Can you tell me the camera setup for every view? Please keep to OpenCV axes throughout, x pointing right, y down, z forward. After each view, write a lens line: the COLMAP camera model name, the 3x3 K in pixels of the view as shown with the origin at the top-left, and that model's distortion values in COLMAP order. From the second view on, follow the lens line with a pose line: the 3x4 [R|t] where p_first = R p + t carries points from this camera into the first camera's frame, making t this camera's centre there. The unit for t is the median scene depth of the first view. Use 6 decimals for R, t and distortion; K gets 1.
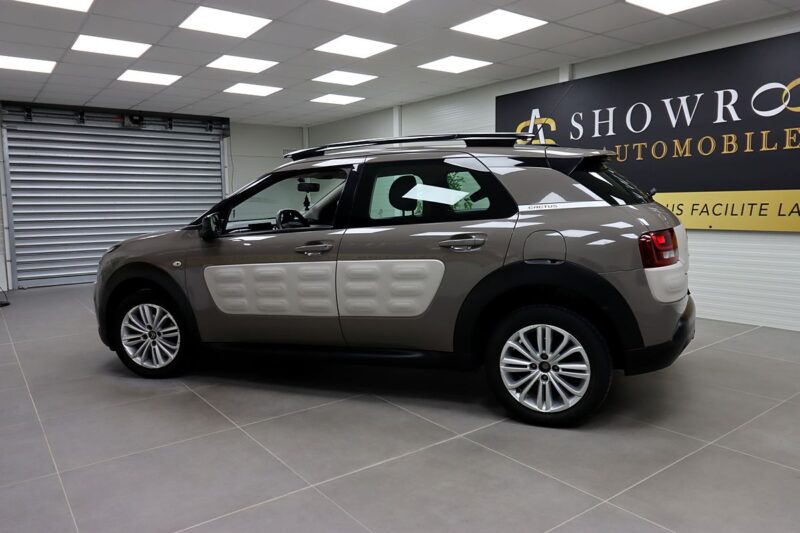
lens RADIAL K [[565.8, 0, 403.5], [0, 565.8, 280.5], [0, 0, 1]] dist [-0.033588, 0.007263]
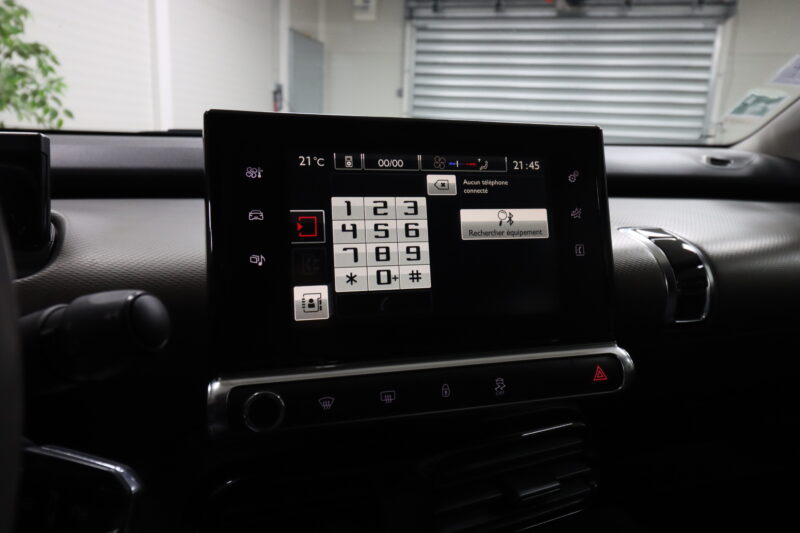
lens RADIAL K [[556.8, 0, 403.1], [0, 556.8, 255.0], [0, 0, 1]] dist [0.000172, -0.001776]
pose [[0.626761, 0.193799, -0.754727, -0.066383], [-0.152525, 0.980354, 0.125071, -0.052727], [0.764138, 0.036725, 0.644007, 0.496368]]
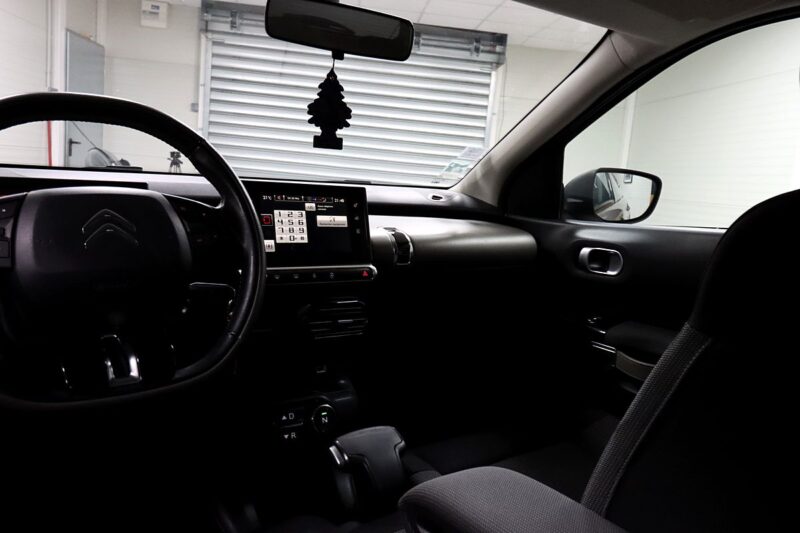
lens RADIAL K [[621.2, 0, 400.0], [0, 621.2, 266.5], [0, 0, 1]] dist [0.003551, 0.002263]
pose [[0.843641, 0.165736, -0.510687, -0.014549], [-0.168195, 0.984868, 0.041770, -0.049519], [0.509883, 0.050656, 0.858751, 0.426367]]
